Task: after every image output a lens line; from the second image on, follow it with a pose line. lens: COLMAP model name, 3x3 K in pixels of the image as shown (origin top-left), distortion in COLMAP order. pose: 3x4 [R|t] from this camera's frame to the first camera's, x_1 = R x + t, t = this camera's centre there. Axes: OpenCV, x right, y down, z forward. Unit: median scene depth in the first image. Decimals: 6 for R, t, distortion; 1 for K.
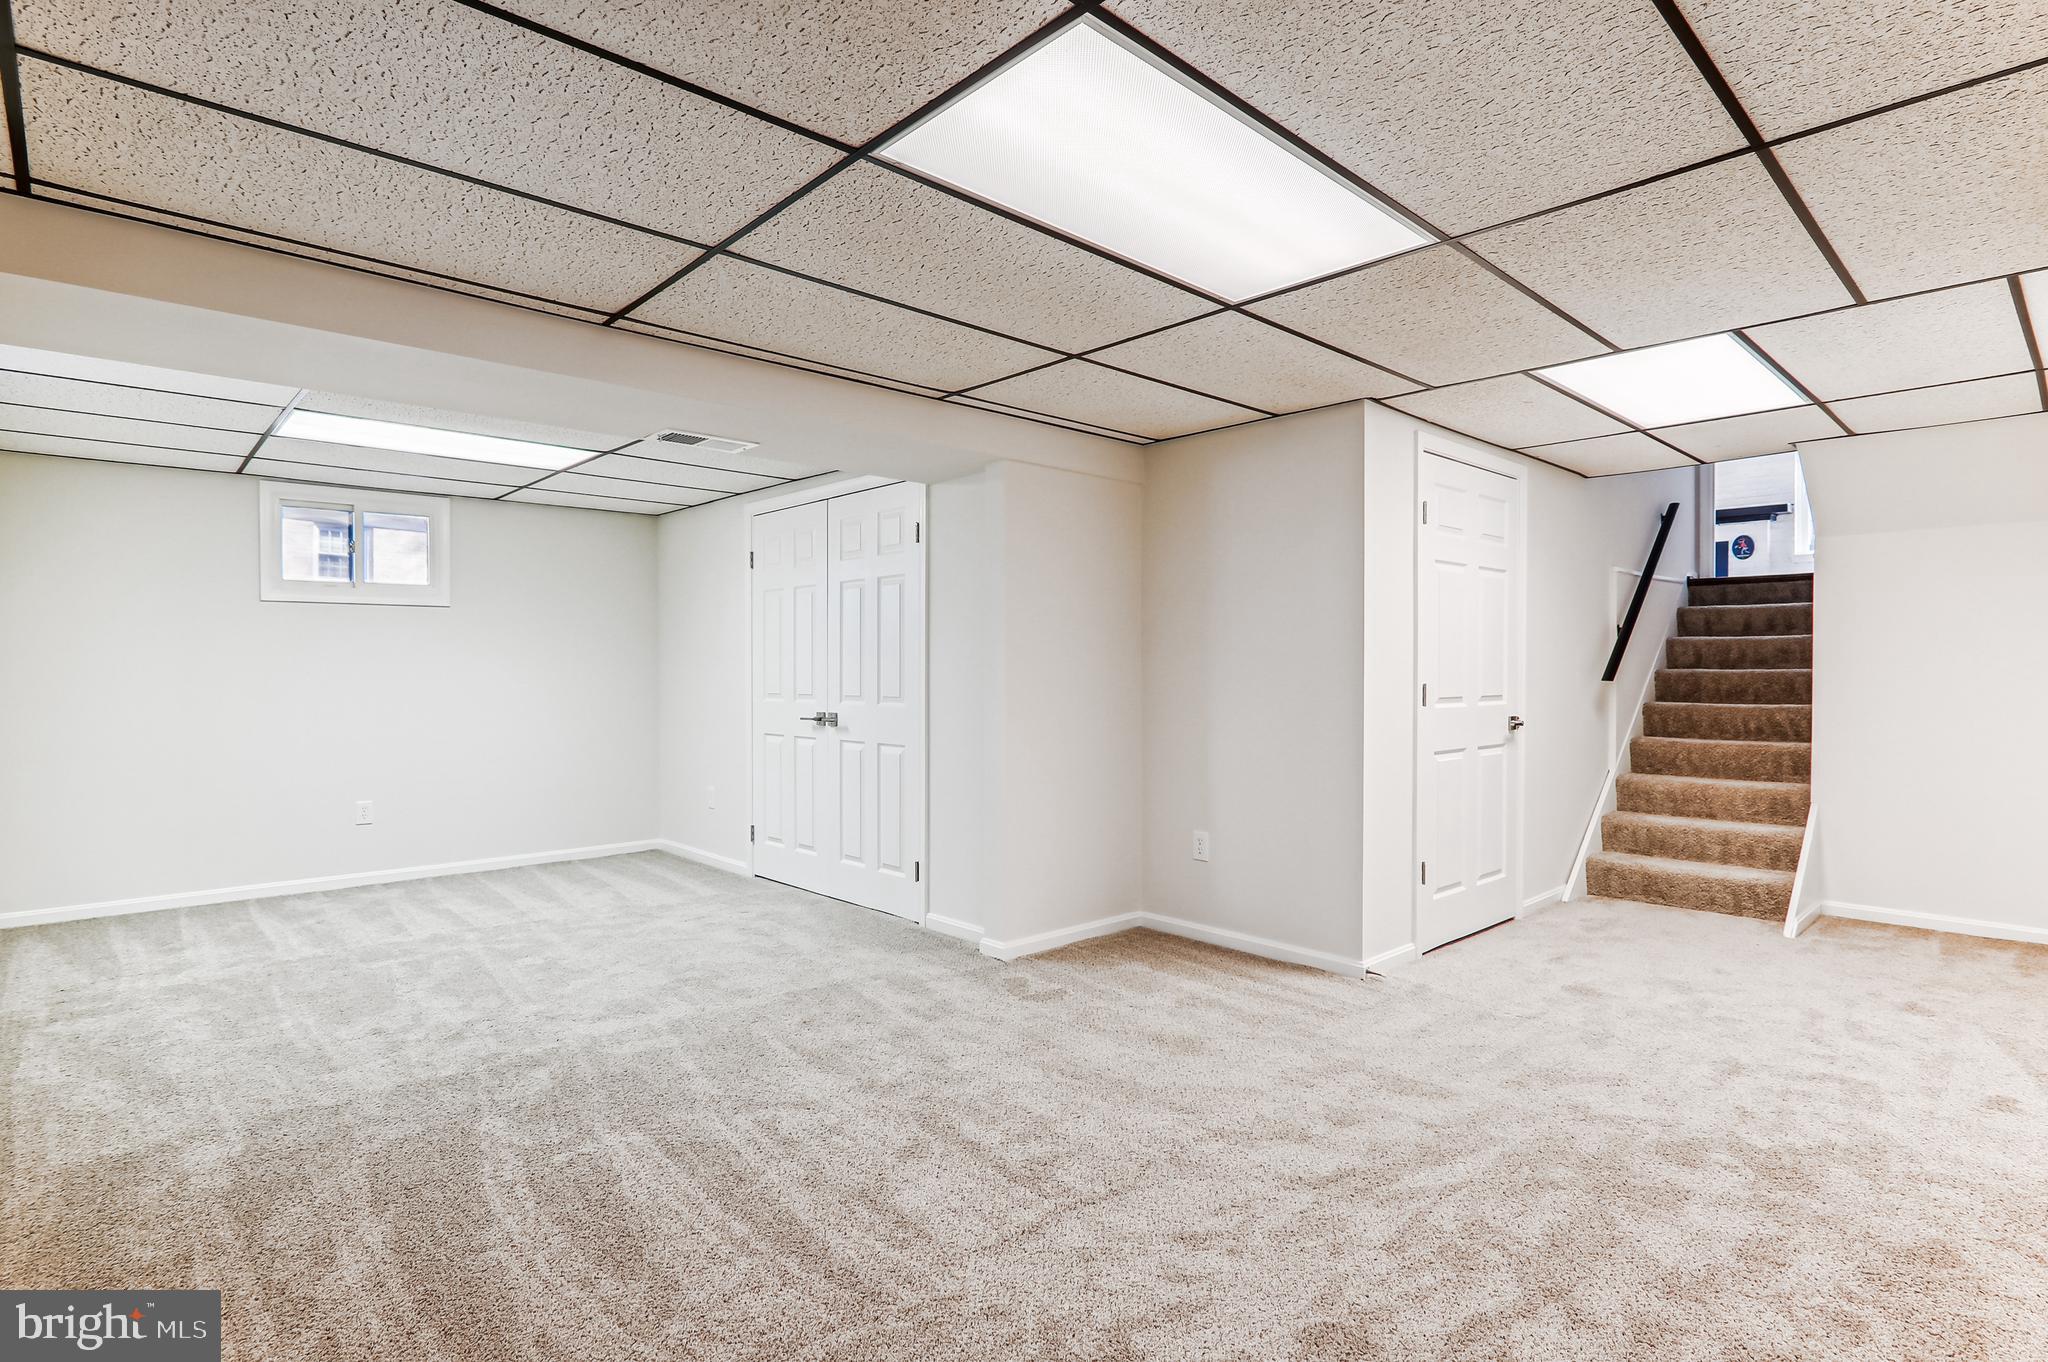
lens RADIAL K [[1026.0, 0, 1038.6], [0, 1026.0, 693.3], [0, 0, 1]] dist [-0.012564, -0.001454]
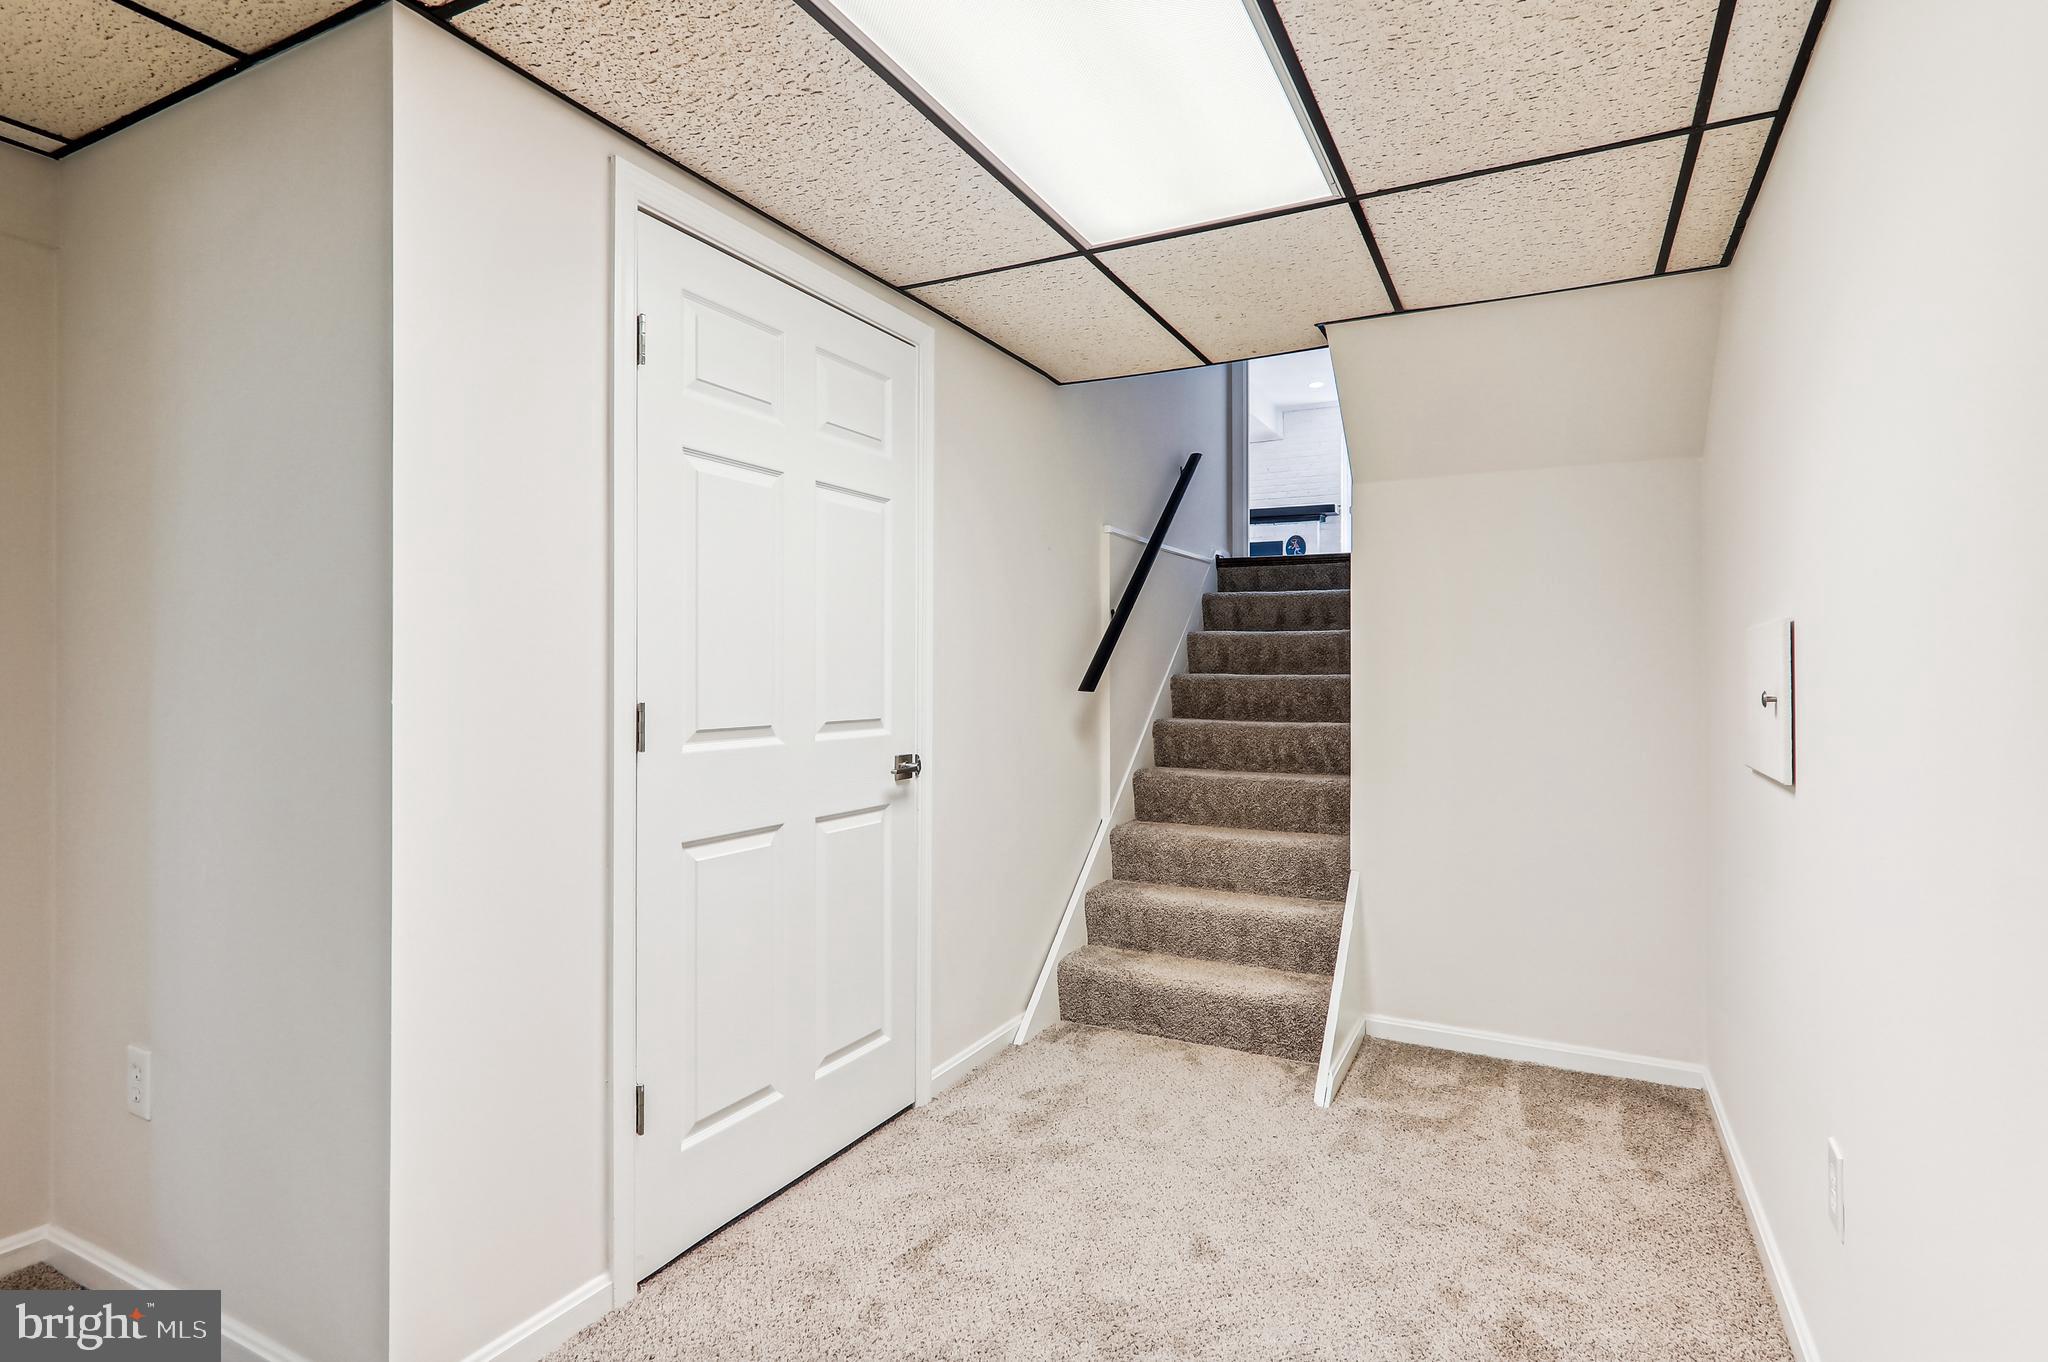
lens RADIAL K [[1026.0, 0, 1022.8], [0, 1026.0, 673.6], [0, 0, 1]] dist [-0.012564, -0.001454]
pose [[0.945749, 0.003080, 0.324884, 0.299208], [0.004326, 0.999747, -0.022071, -0.008991], [-0.324869, 0.022279, 0.945496, 0.383034]]
